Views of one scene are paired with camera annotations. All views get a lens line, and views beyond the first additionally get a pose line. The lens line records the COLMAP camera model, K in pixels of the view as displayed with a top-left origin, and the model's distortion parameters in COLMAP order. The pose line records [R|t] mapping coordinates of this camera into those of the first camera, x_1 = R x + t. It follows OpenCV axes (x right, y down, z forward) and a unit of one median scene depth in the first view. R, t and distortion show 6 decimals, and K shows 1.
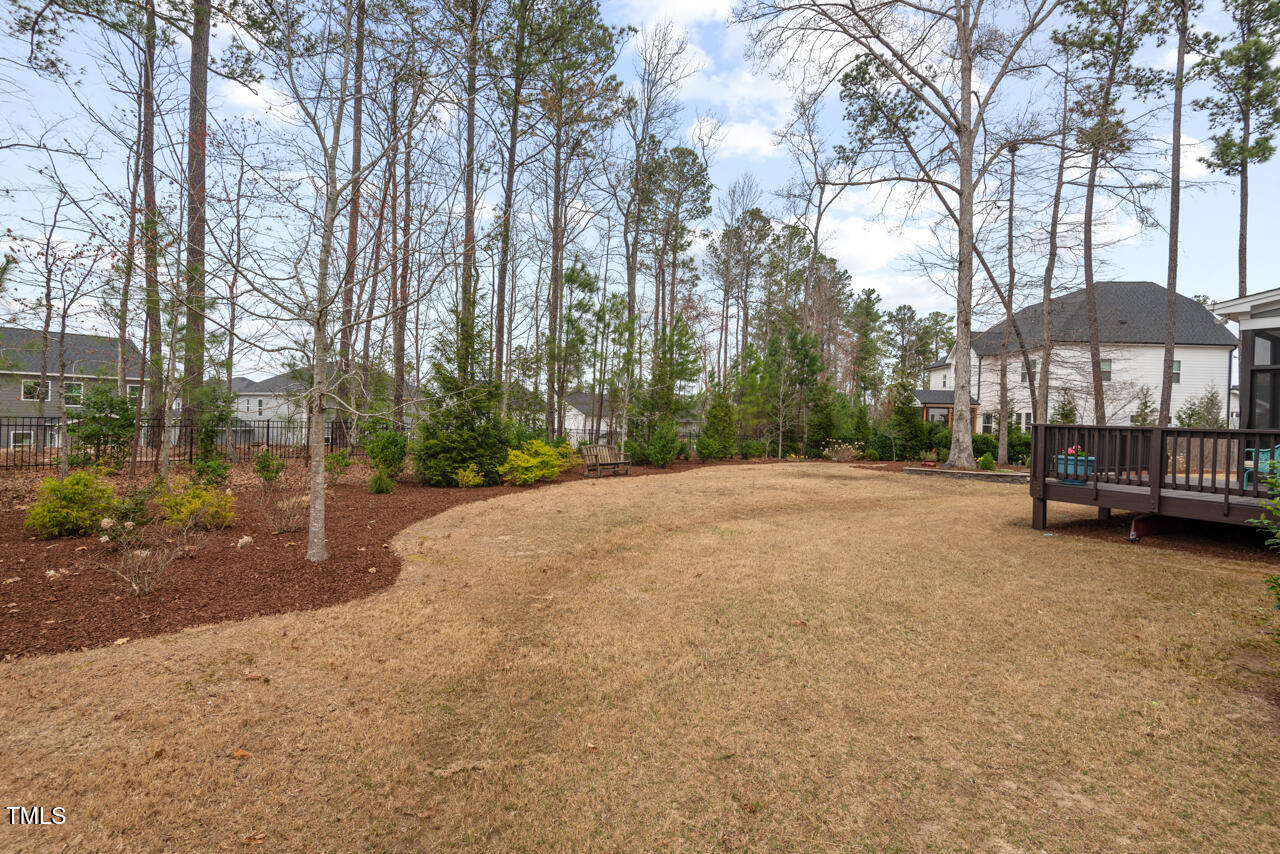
lens RADIAL K [[586.1, 0, 651.7], [0, 586.1, 416.9], [0, 0, 1]] dist [0.028120, -0.010523]
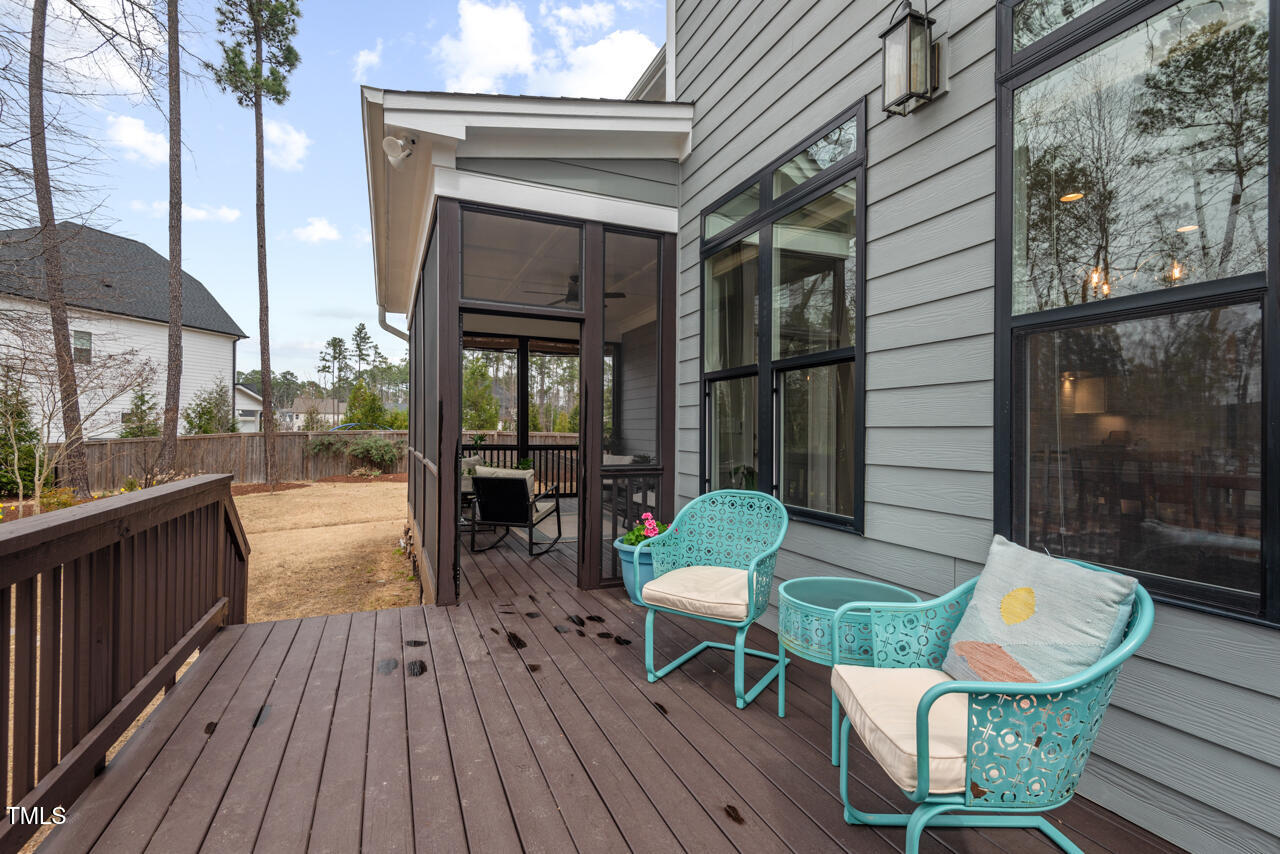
lens RADIAL K [[586.1, 0, 630.6], [0, 586.1, 428.1], [0, 0, 1]] dist [0.028120, -0.010523]
pose [[0.179958, -0.025773, 0.983337, 0.238077], [0.000420, 0.999659, 0.026124, -0.003716], [-0.983674, -0.004288, 0.179908, 0.299382]]
